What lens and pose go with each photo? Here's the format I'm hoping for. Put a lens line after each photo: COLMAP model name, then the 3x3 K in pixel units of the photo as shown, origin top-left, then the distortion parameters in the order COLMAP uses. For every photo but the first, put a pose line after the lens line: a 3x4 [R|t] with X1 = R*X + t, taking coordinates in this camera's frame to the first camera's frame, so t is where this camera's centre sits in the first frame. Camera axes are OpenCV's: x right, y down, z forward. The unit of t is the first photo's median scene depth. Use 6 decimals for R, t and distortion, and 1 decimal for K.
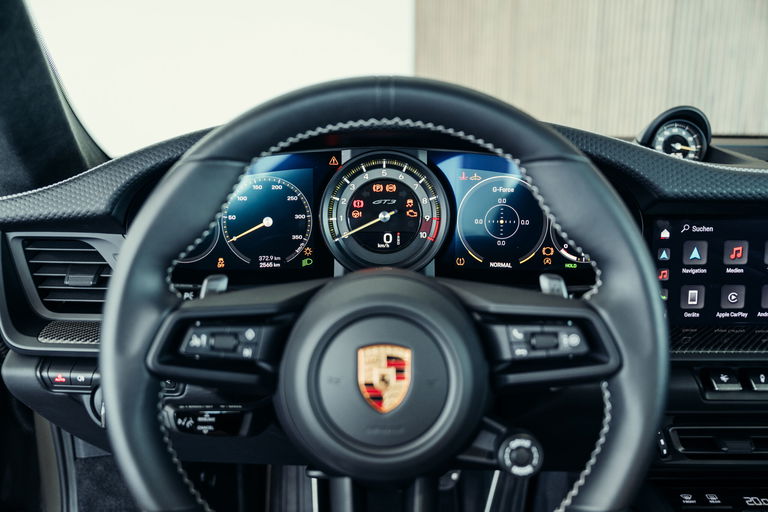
lens RADIAL K [[661.7, 0, 384.0], [0, 661.7, 256.0], [0, 0, 1]] dist [-0.006748, -0.005651]
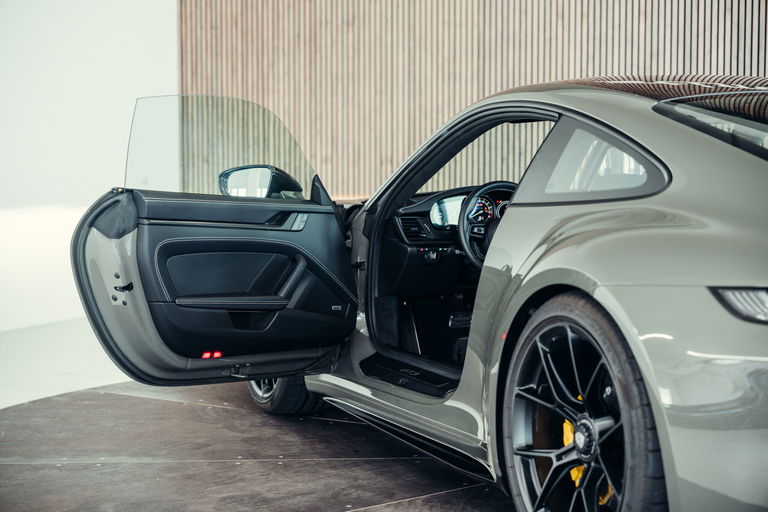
lens RADIAL K [[1482.9, 0, 384.0], [0, 1482.9, 256.0], [0, 0, 1]] dist [0.043938, 0.339065]
pose [[0.925075, -0.029922, 0.378603, -2.885998], [0.078548, 0.990411, -0.113648, 0.859925], [-0.371572, 0.134871, 0.918555, -5.085905]]
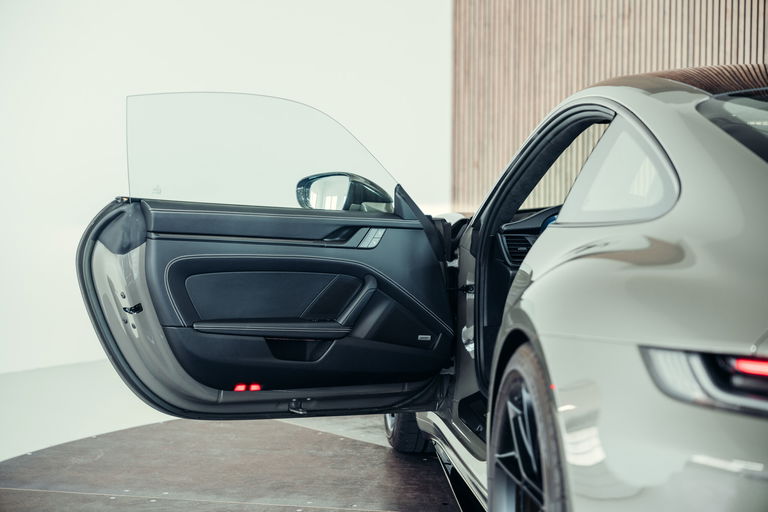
lens RADIAL K [[1482.9, 0, 384.0], [0, 1482.9, 256.0], [0, 0, 1]] dist [0.043938, 0.339065]
pose [[0.995286, -0.004524, 0.096873, -1.394621], [0.017193, 0.991320, -0.130346, 0.758922], [-0.095442, 0.131397, 0.986725, -4.619232]]
